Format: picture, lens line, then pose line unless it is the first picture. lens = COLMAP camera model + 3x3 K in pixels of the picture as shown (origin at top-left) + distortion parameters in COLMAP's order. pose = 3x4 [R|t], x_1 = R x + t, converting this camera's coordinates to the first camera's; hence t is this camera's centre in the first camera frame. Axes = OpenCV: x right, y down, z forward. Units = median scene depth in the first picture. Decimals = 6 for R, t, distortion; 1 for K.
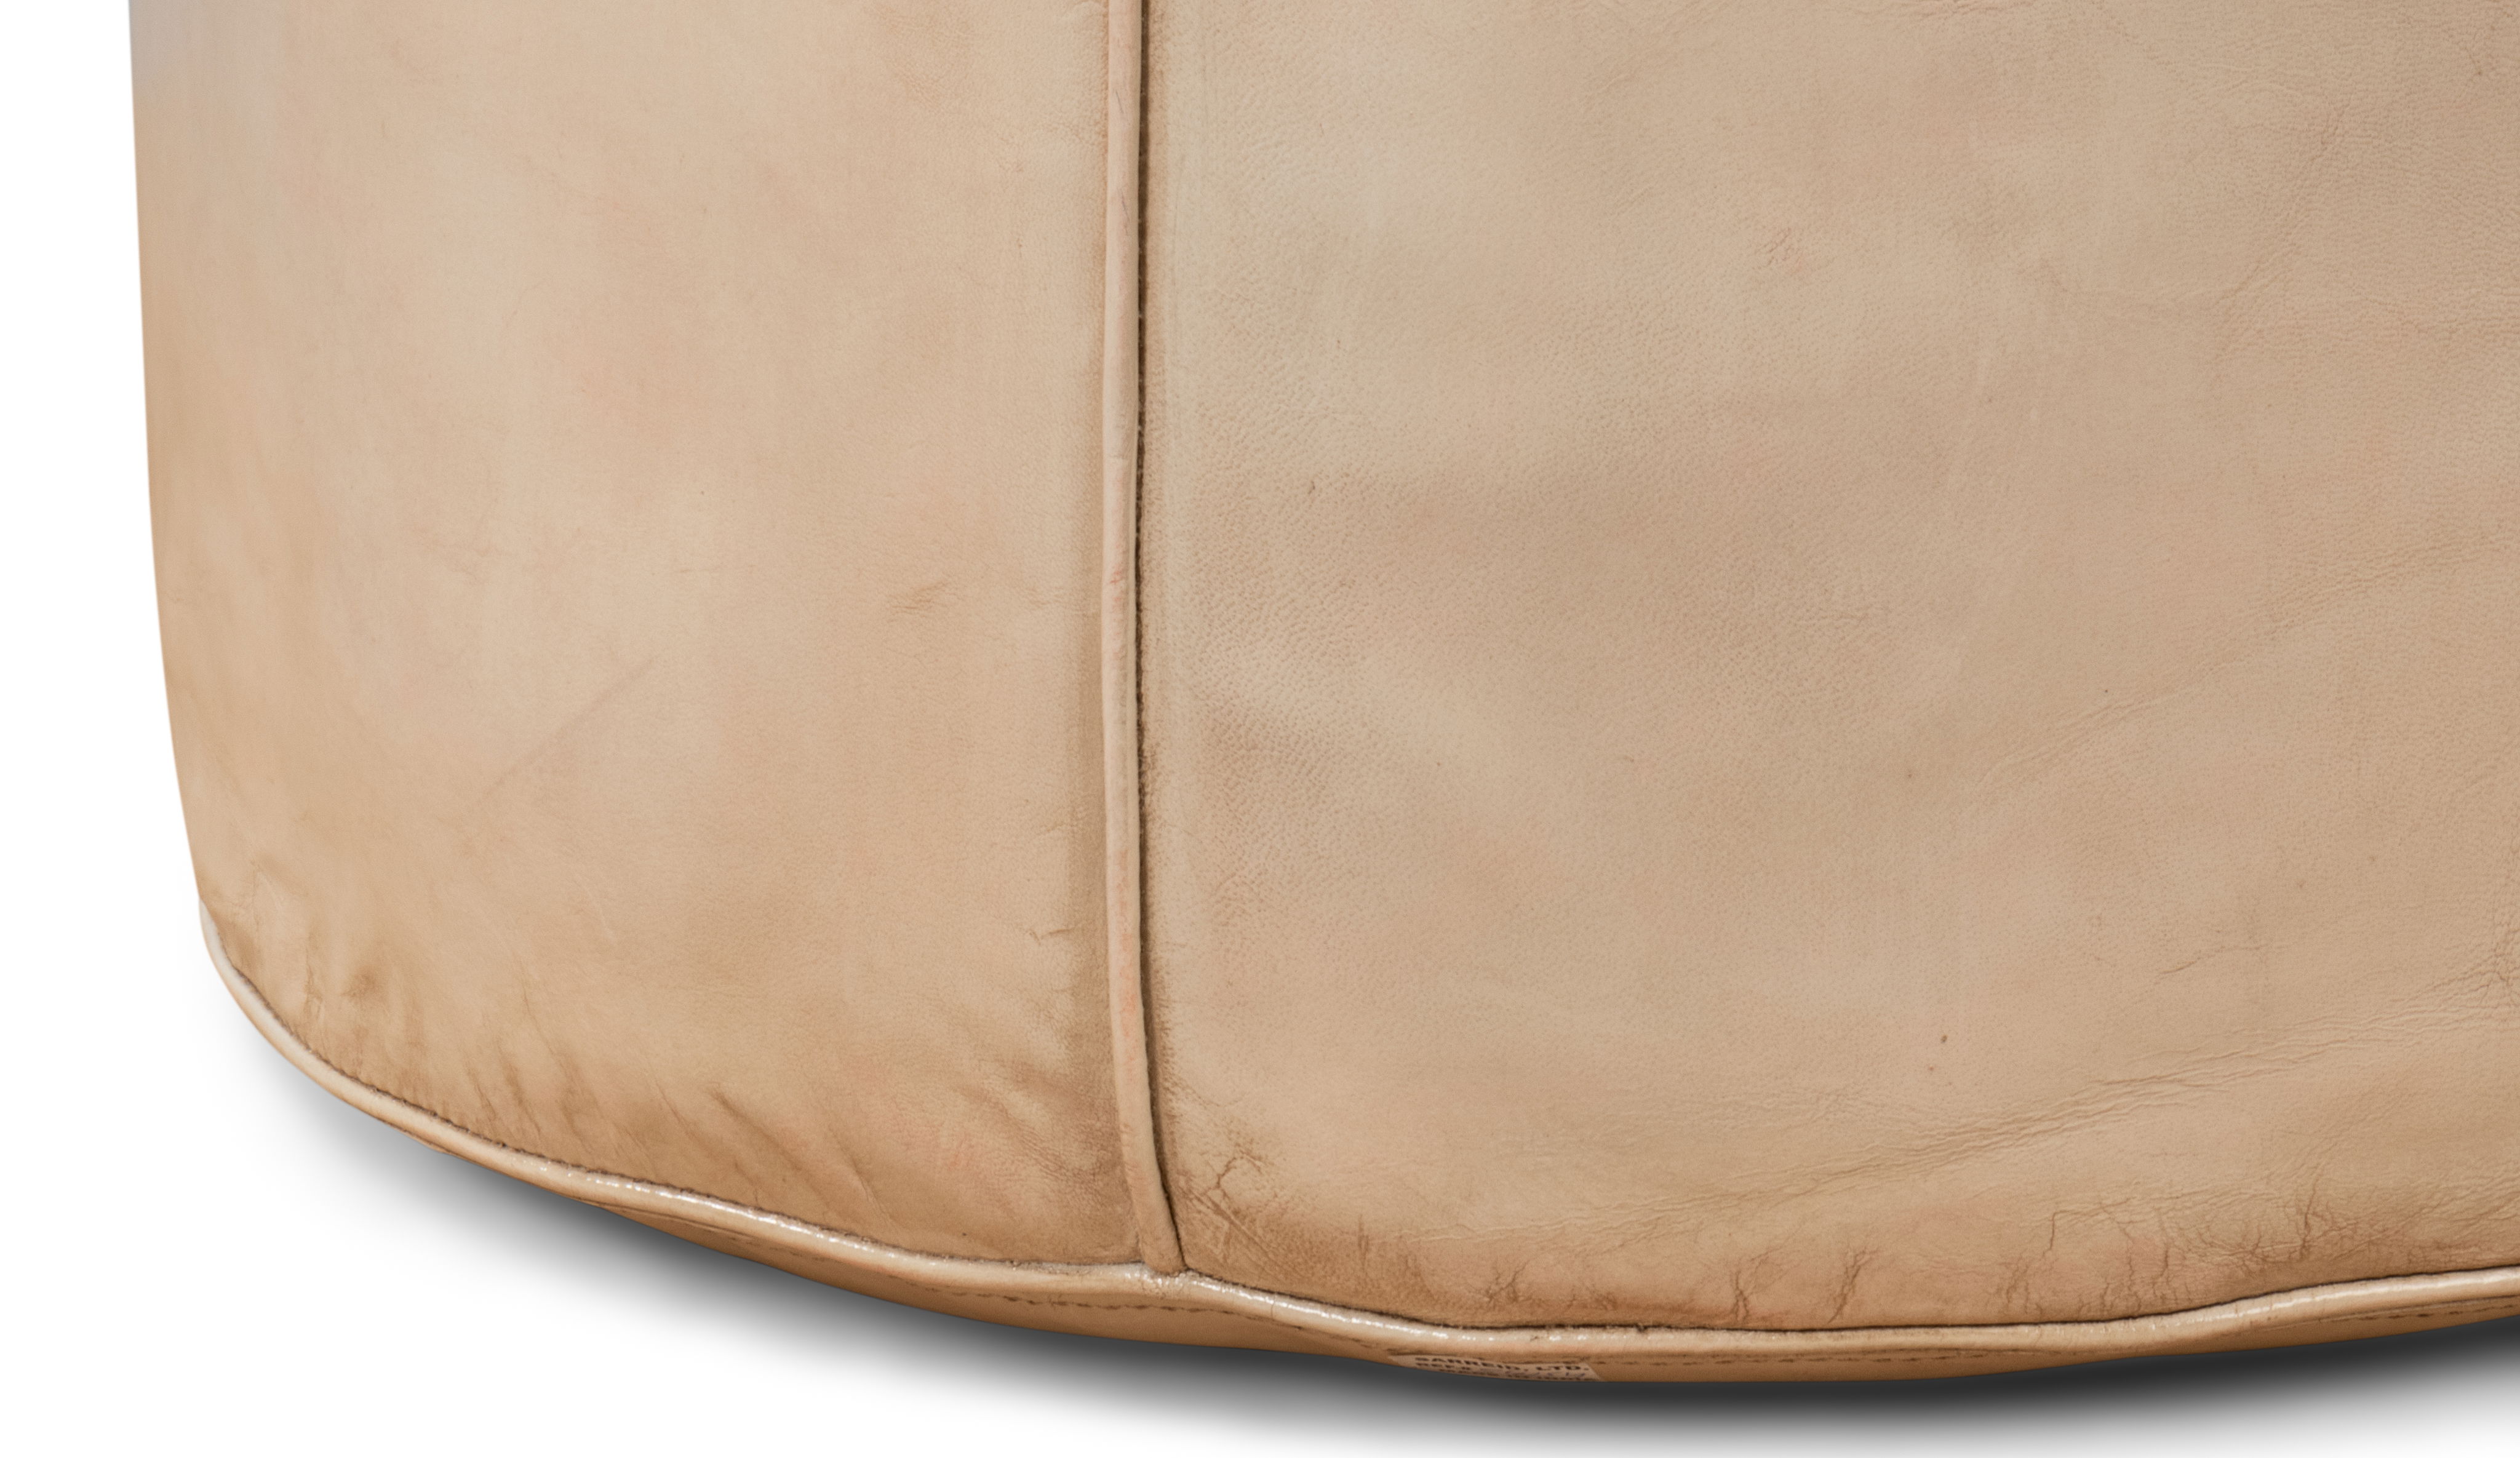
lens RADIAL K [[10510.5, 0, 1270.7], [0, 10510.5, 744.5], [0, 0, 1]] dist [-0.068764, 0.000000]
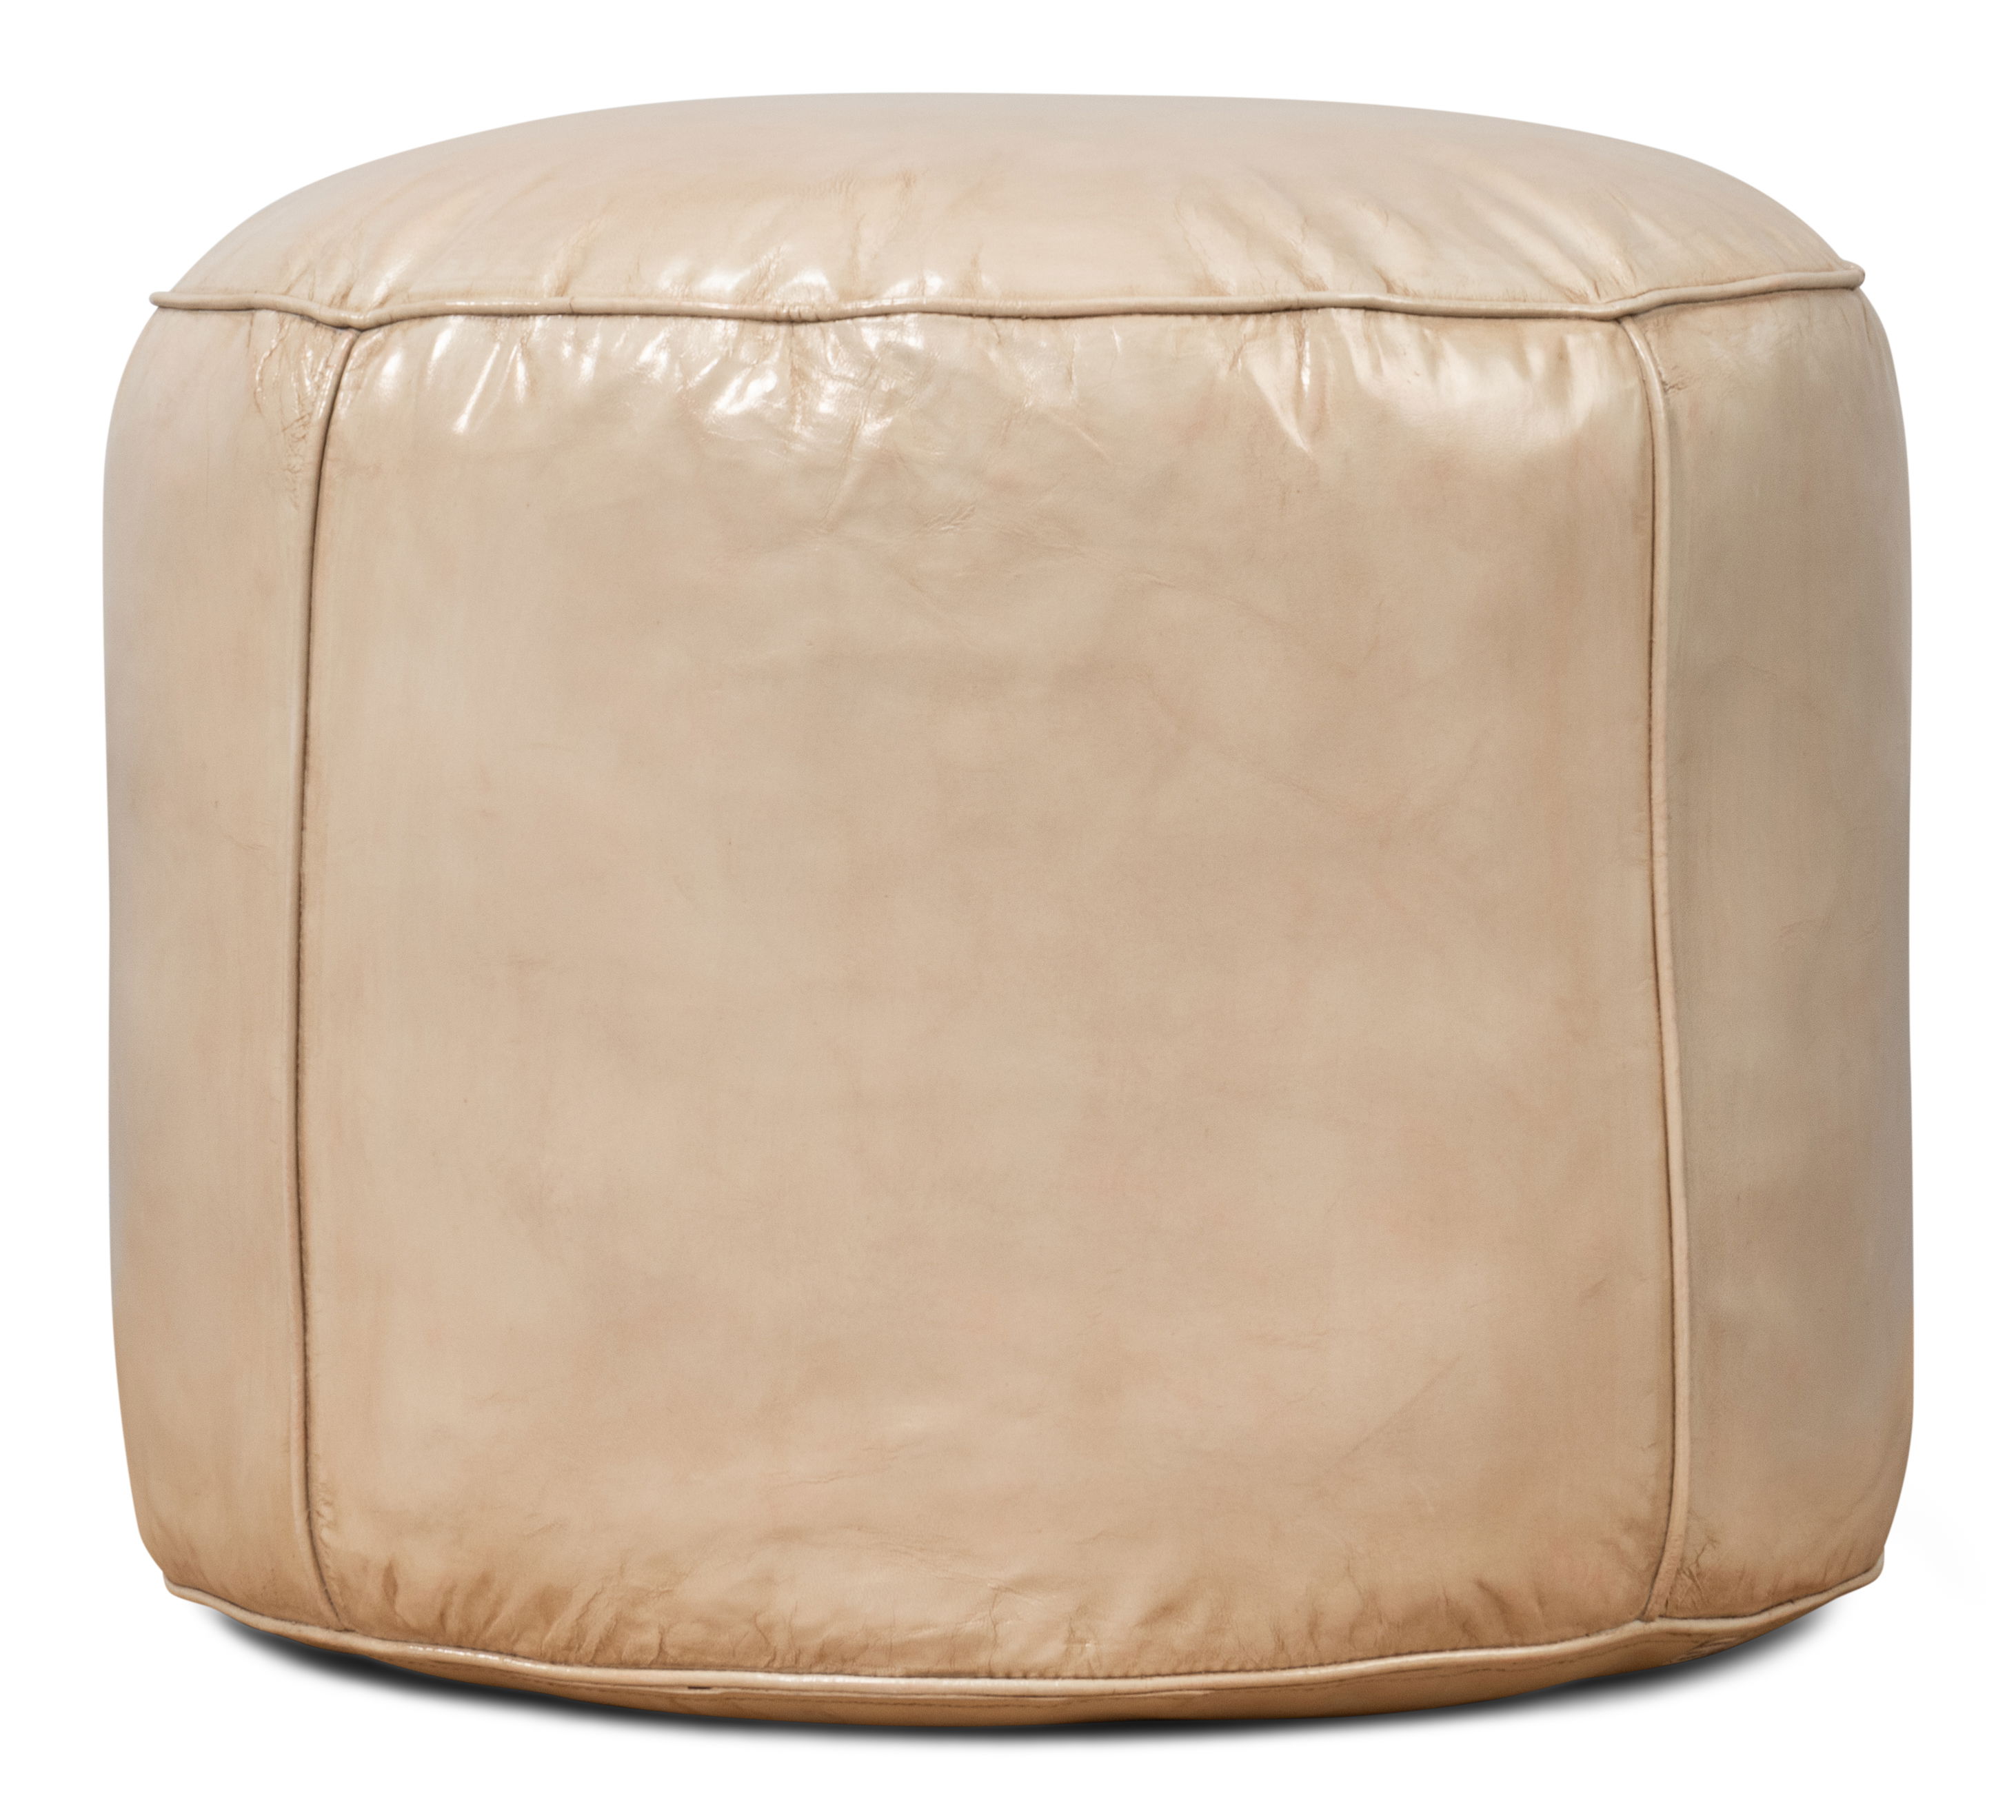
lens RADIAL K [[10753.1, 0, 1006.9], [0, 10753.1, 908.2], [0, 0, 1]] dist [0.022187, 0.000000]
pose [[0.410660, -0.066859, 0.909334, -1.950012], [0.249933, 0.967363, -0.041746, -0.026801], [-0.876865, 0.244416, 0.413968, 0.225994]]
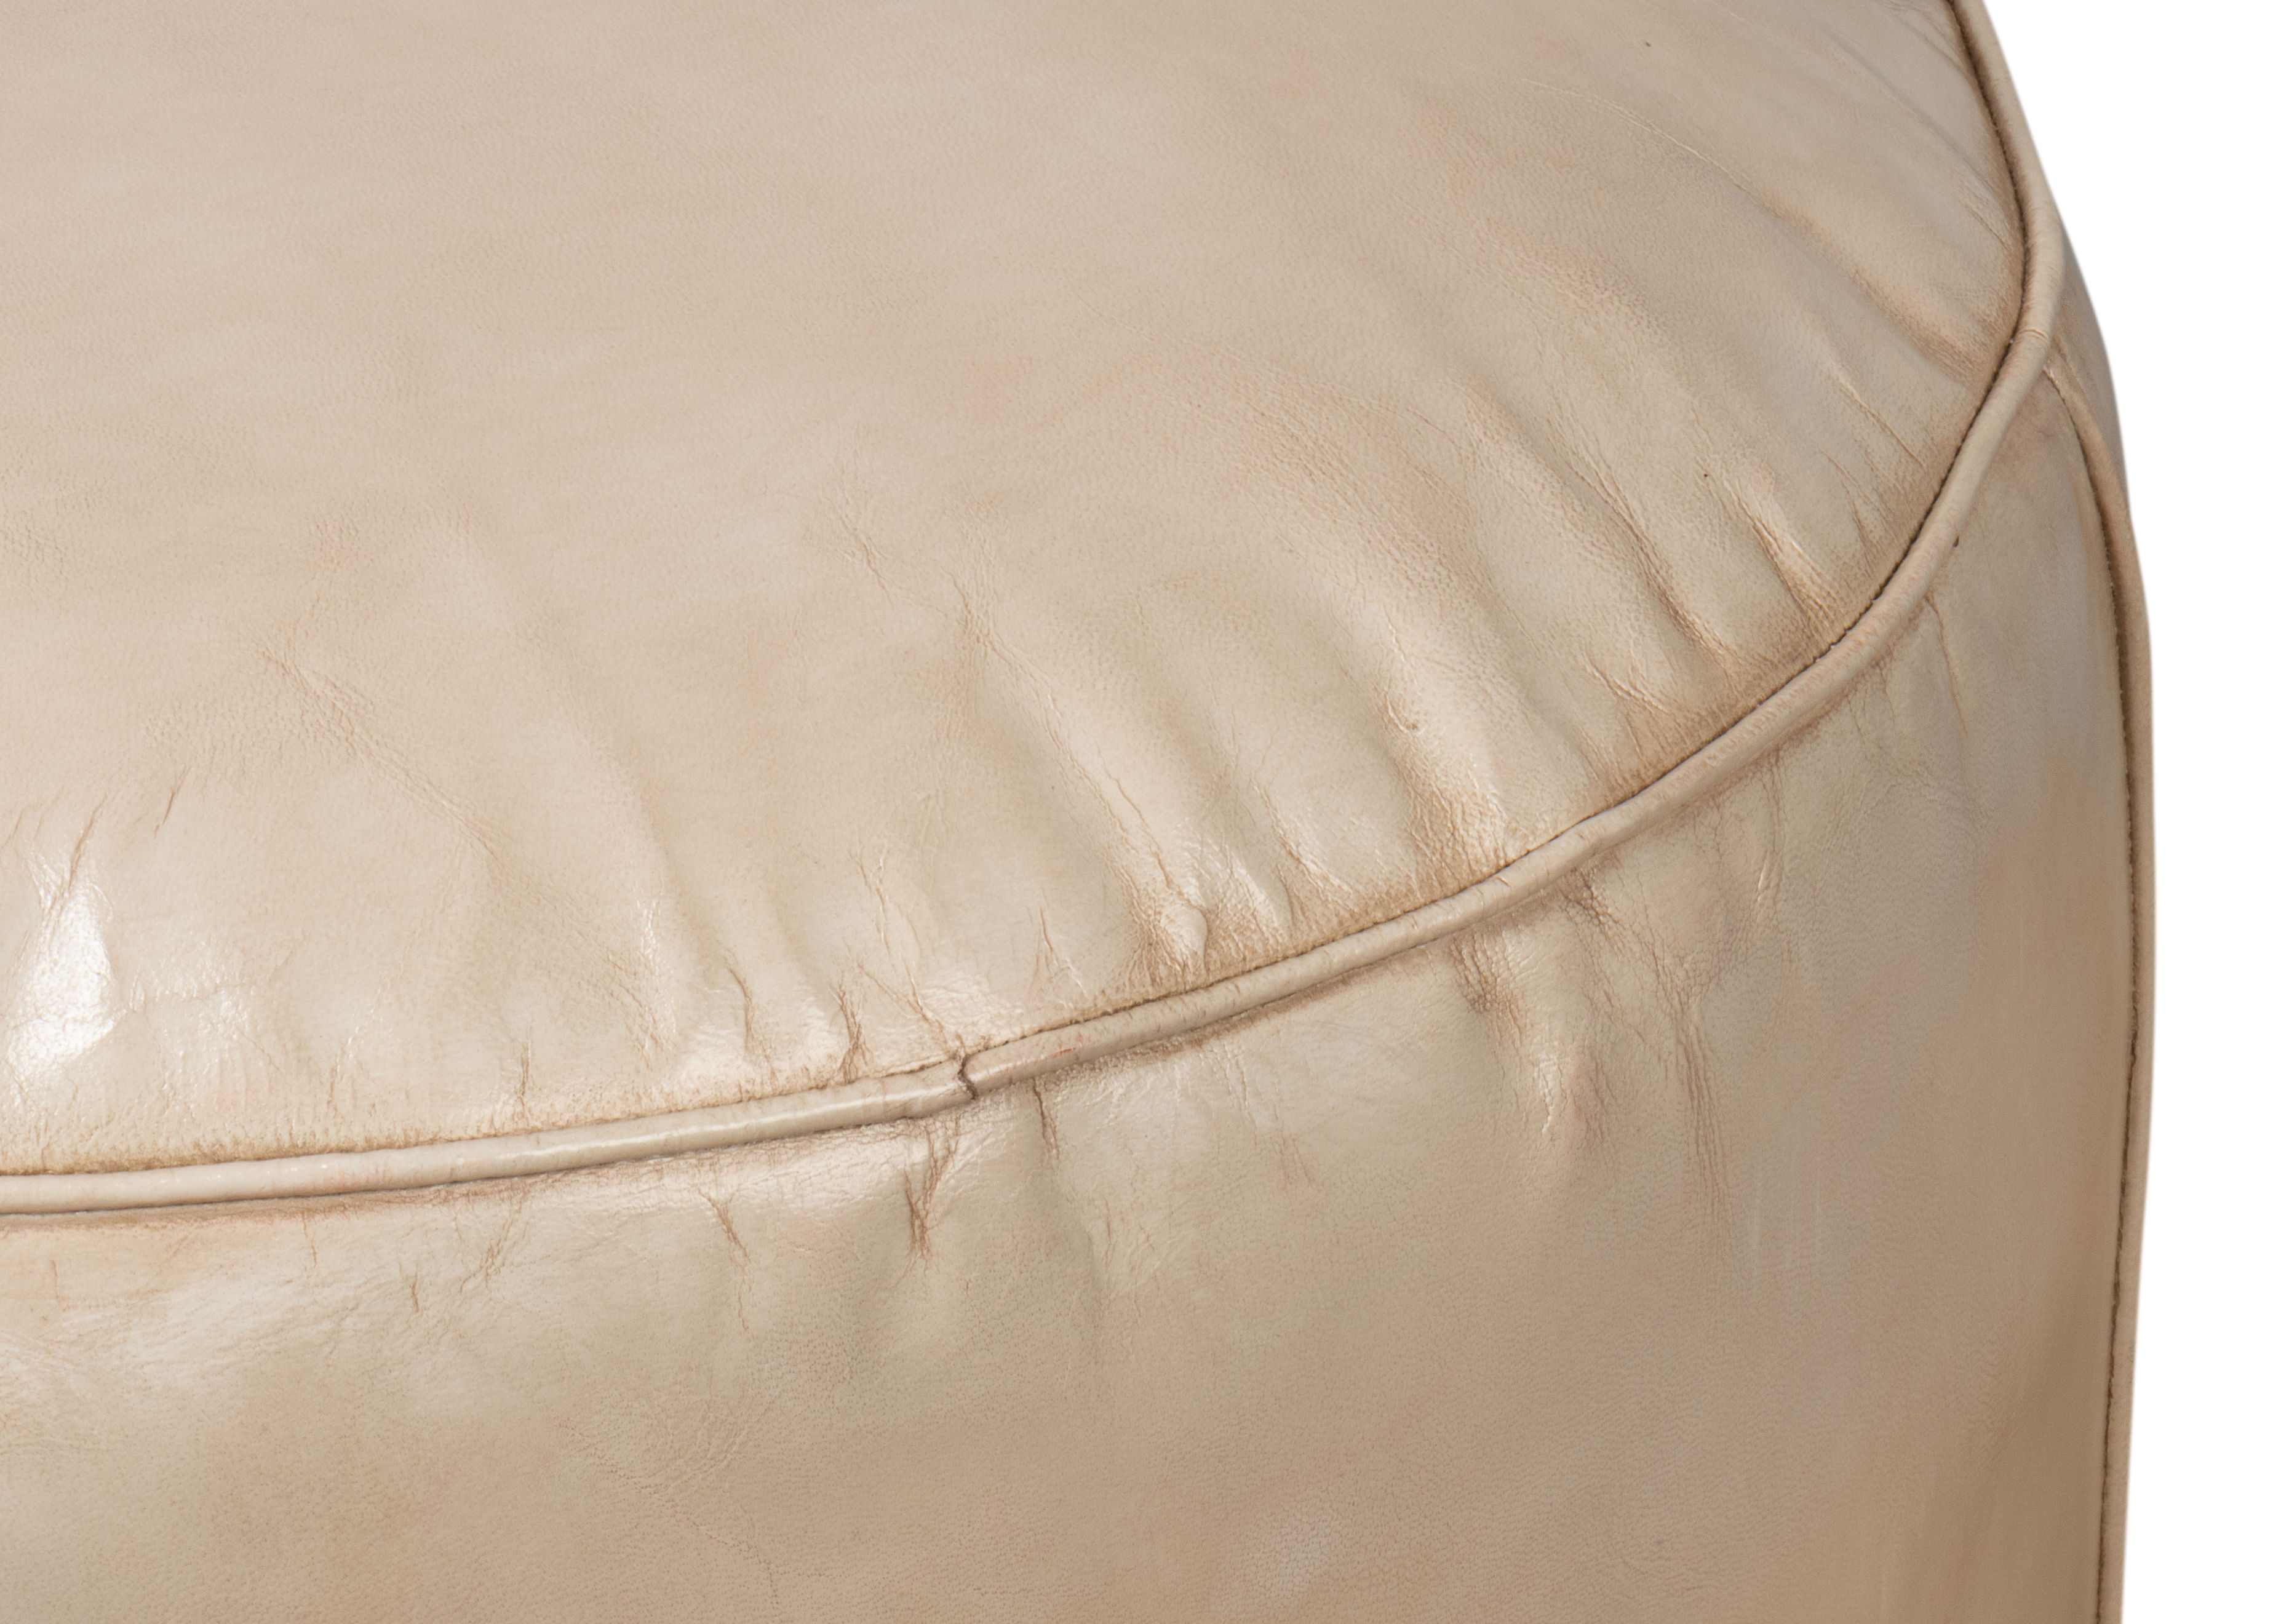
lens RADIAL K [[9680.9, 0, 1134.8], [0, 9680.9, 812.0], [0, 0, 1]] dist [-0.004955, 0.000000]
pose [[0.965149, -0.121633, 0.231716, -0.075444], [0.059857, 0.964556, 0.257002, -0.414606], [-0.254763, -0.234175, 0.938221, 0.215454]]
